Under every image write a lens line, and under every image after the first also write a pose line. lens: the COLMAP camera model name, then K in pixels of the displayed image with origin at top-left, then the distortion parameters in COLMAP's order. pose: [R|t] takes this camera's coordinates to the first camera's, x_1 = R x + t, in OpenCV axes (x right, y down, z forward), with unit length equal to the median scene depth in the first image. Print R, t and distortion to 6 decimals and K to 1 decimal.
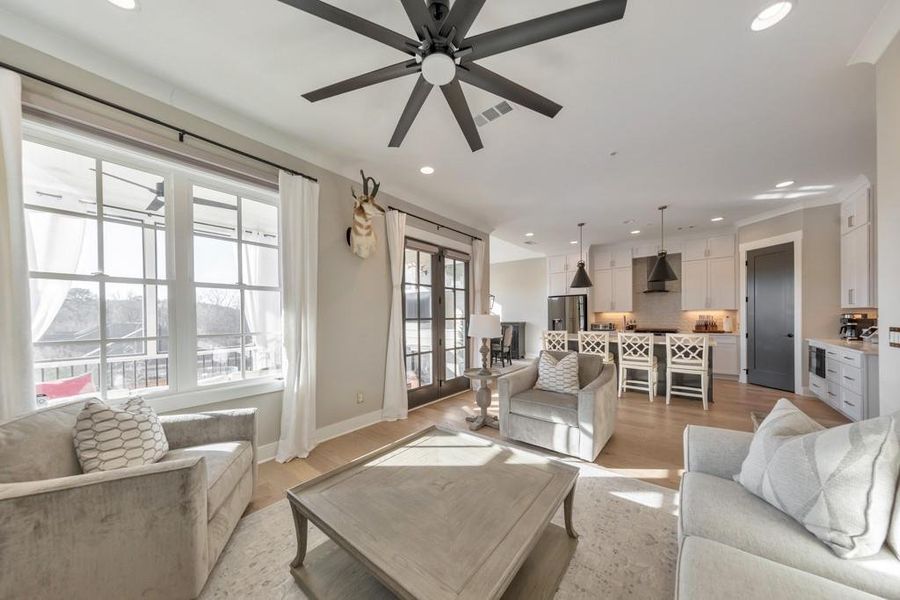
lens RADIAL K [[289.4, 0, 455.5], [0, 289.4, 317.4], [0, 0, 1]] dist [0.007761, -0.000197]
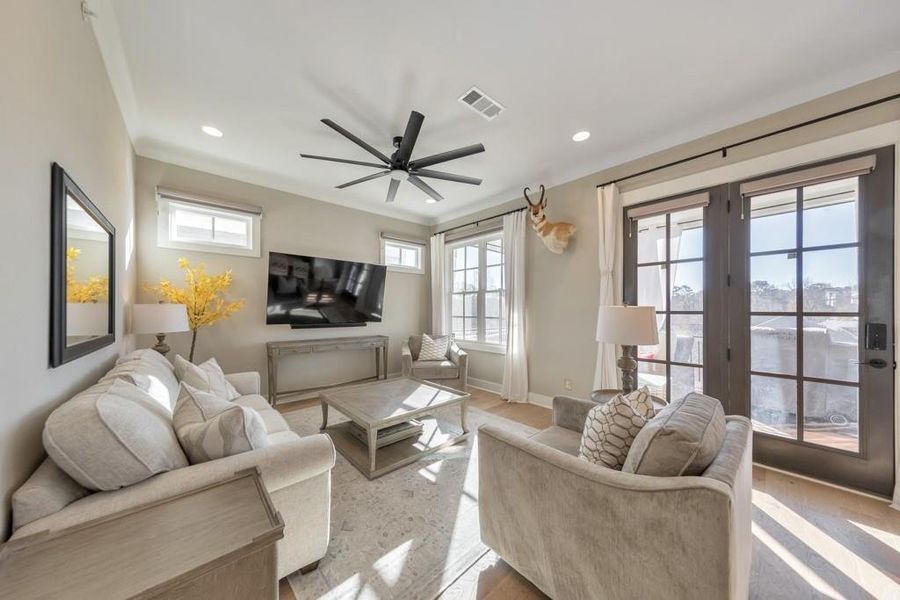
lens RADIAL K [[289.4, 0, 450.1], [0, 289.4, 309.1], [0, 0, 1]] dist [0.007761, -0.000197]
pose [[-0.156485, 0.012239, -0.987604, 0.556970], [-0.003548, 0.999910, 0.012954, -0.007705], [0.987674, 0.005531, -0.156428, 0.522561]]
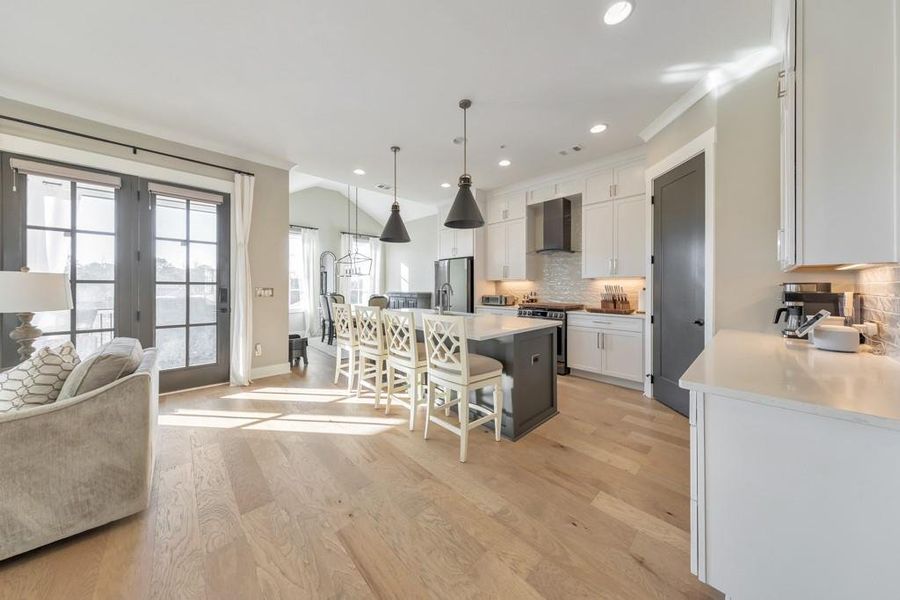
lens RADIAL K [[289.4, 0, 445.7], [0, 289.4, 286.5], [0, 0, 1]] dist [0.007761, -0.000197]
pose [[0.990946, 0.016643, -0.133223, 0.726073], [-0.017732, 0.999818, -0.006991, 0.006574], [0.133082, 0.009289, 0.991061, 0.382400]]
